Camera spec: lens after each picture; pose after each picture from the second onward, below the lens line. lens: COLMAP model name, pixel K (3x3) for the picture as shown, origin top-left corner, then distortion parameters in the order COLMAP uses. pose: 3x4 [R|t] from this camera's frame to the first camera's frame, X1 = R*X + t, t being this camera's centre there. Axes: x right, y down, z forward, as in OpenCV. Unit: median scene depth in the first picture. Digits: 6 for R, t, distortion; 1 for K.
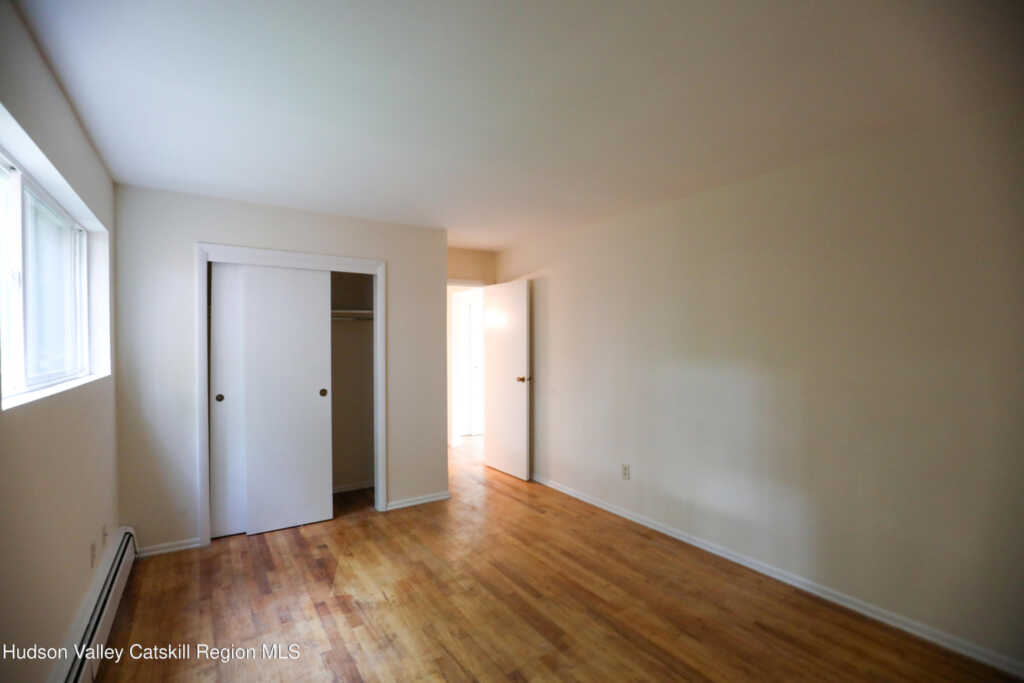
lens RADIAL K [[478.6, 0, 511.5], [0, 478.6, 343.5], [0, 0, 1]] dist [-0.022854, -0.000195]
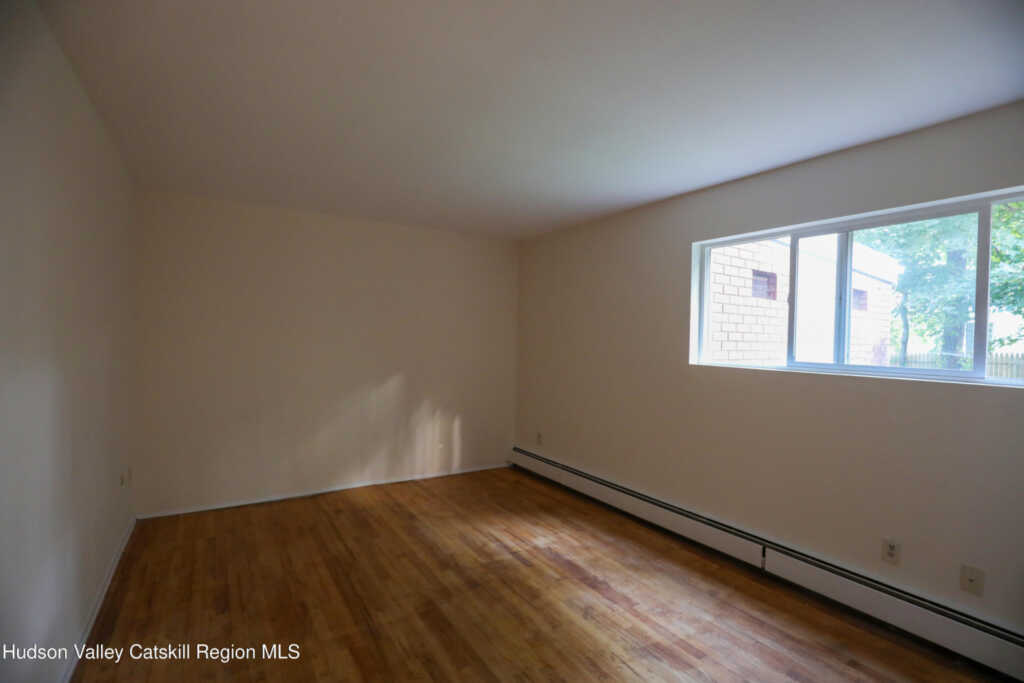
lens RADIAL K [[478.6, 0, 512.2], [0, 478.6, 341.4], [0, 0, 1]] dist [-0.022854, -0.000195]
pose [[-0.999702, -0.015298, 0.019047, -0.094198], [-0.015081, 0.999820, 0.011511, 0.004928], [-0.019219, 0.011221, -0.999752, 1.958666]]
